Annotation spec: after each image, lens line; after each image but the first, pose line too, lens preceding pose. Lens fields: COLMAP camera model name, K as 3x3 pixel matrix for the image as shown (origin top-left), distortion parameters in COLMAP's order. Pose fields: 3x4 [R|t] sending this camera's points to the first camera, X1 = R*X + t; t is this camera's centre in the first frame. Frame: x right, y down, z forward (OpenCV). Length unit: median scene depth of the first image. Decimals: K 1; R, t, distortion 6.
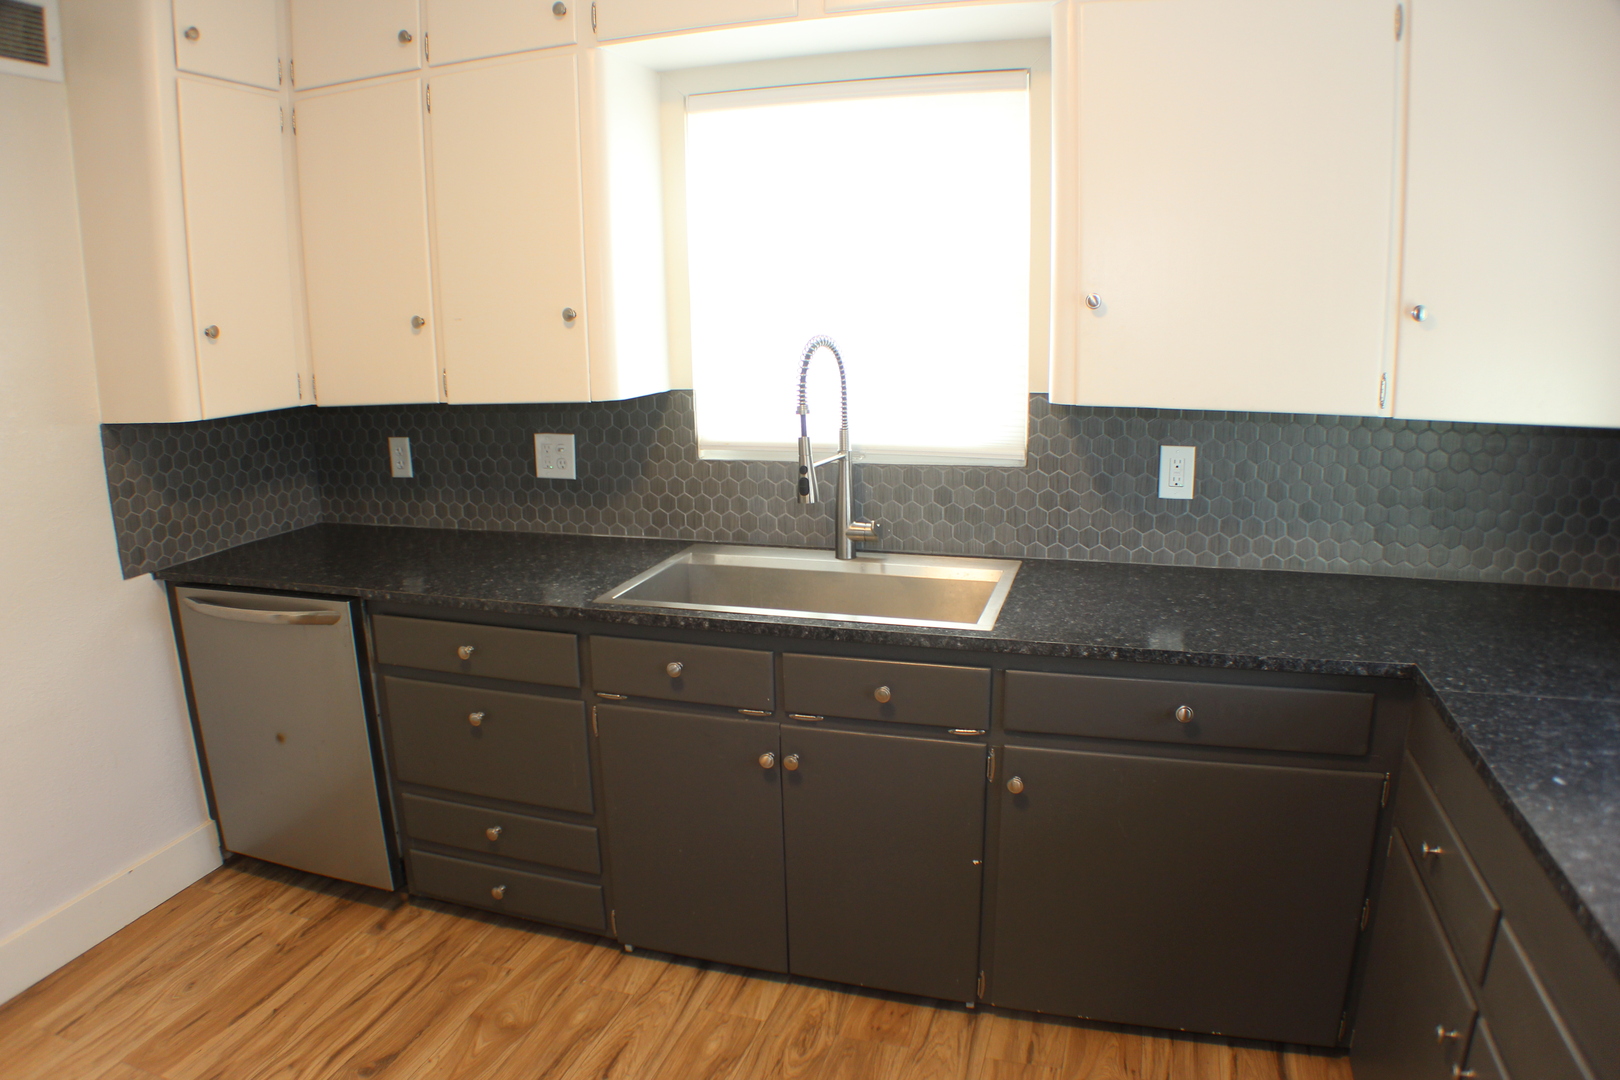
lens RADIAL K [[1060.3, 0, 816.9], [0, 1060.3, 537.9], [0, 0, 1]] dist [-0.211679, 0.083043]
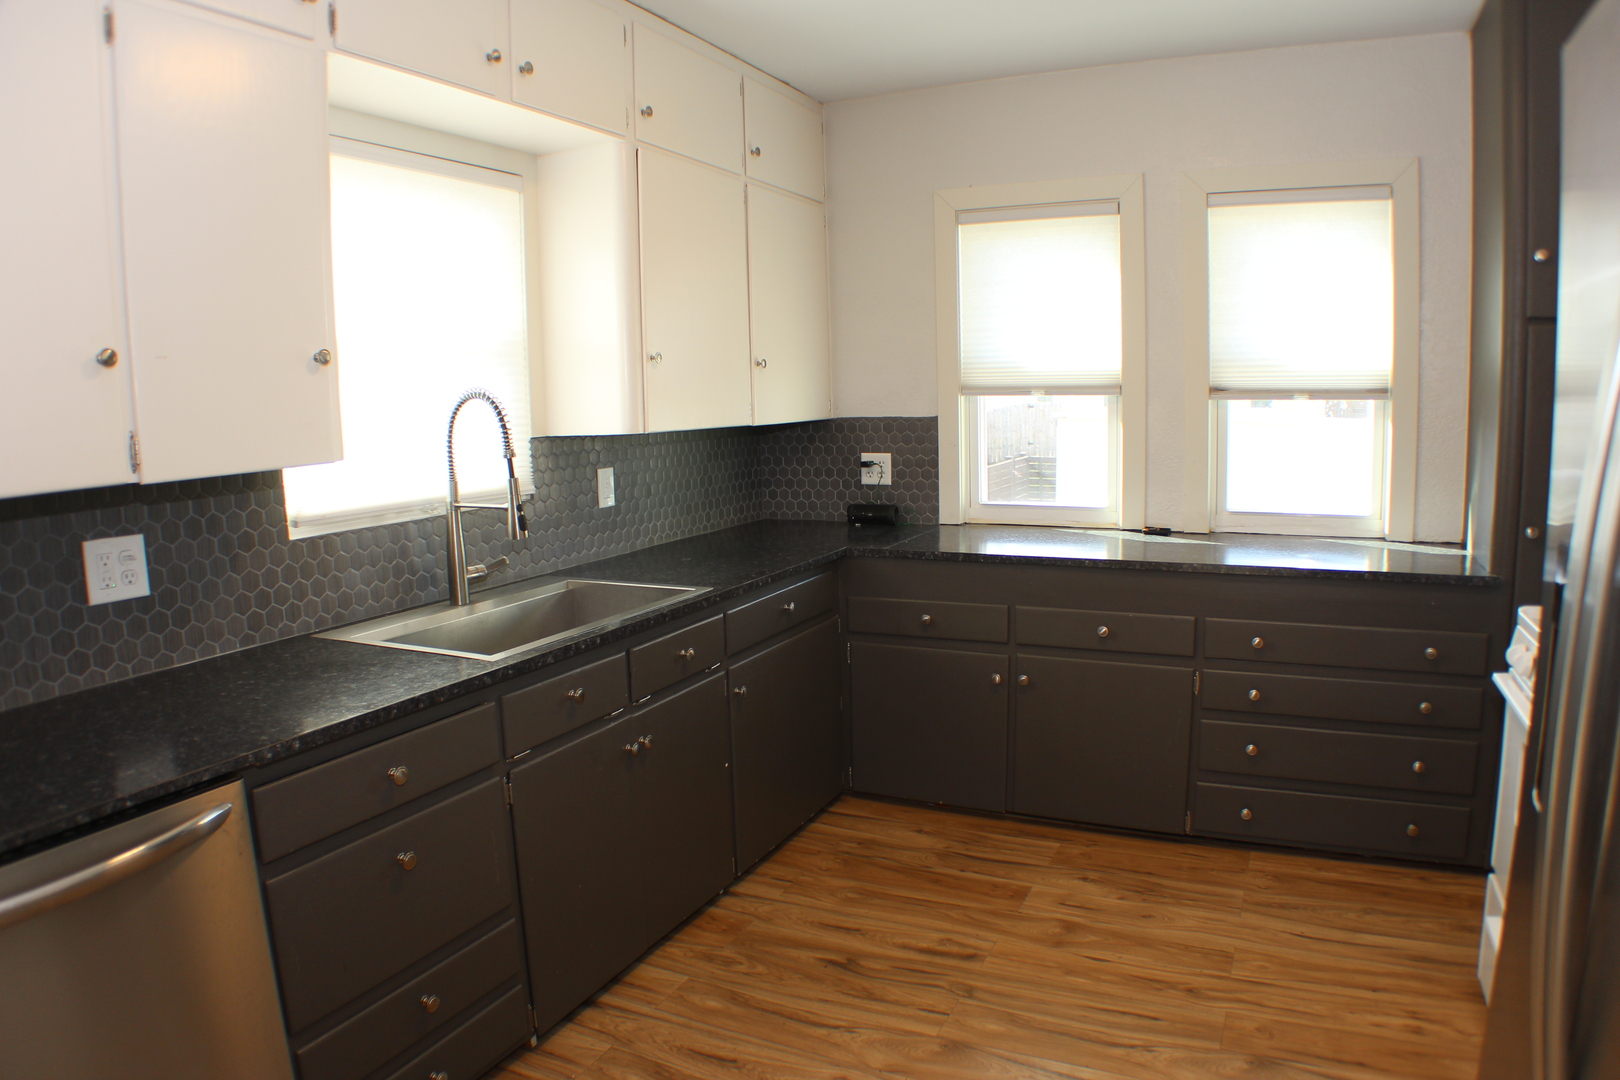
lens RADIAL K [[1060.3, 0, 816.9], [0, 1060.3, 537.9], [0, 0, 1]] dist [-0.211679, 0.083043]
pose [[0.146321, -0.117573, 0.982225, -0.894485], [0.237580, 0.968028, 0.080482, -0.042225], [-0.960284, 0.221581, 0.169576, 0.468540]]
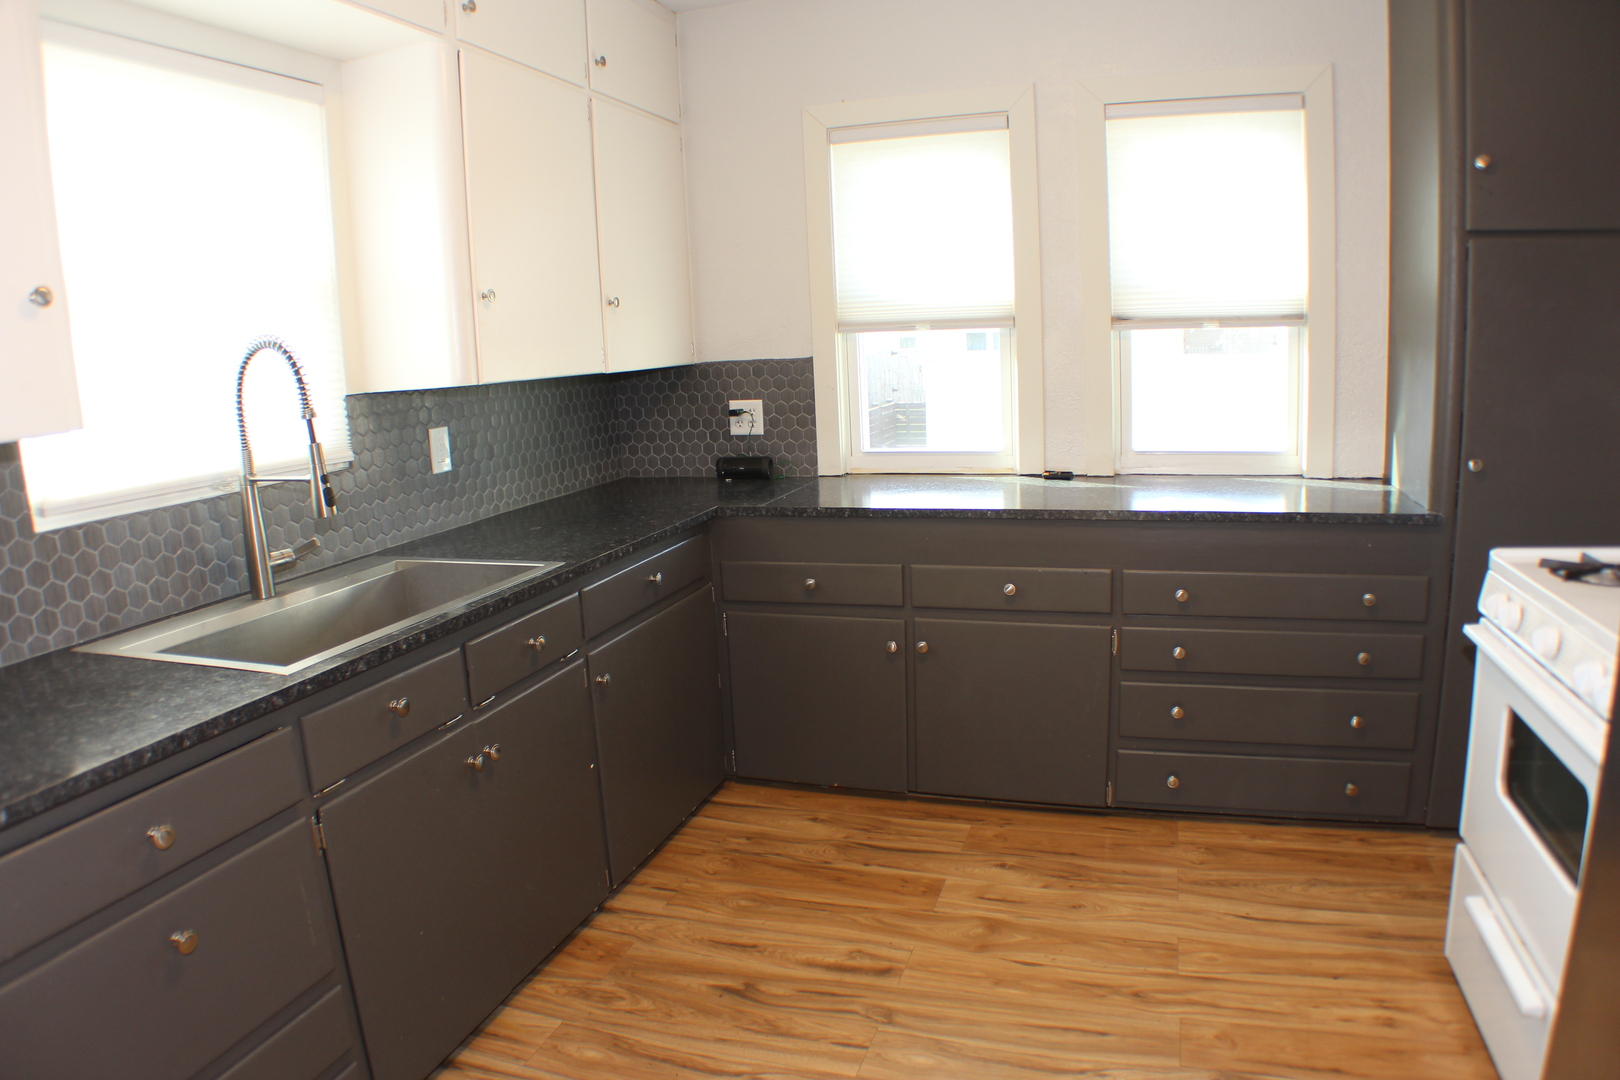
lens RADIAL K [[1060.3, 0, 816.9], [0, 1060.3, 537.9], [0, 0, 1]] dist [-0.211679, 0.083043]
pose [[0.018115, -0.165393, 0.986061, -0.749964], [0.262807, 0.952332, 0.154907, -0.034925], [-0.964678, 0.256337, 0.060718, 0.491648]]
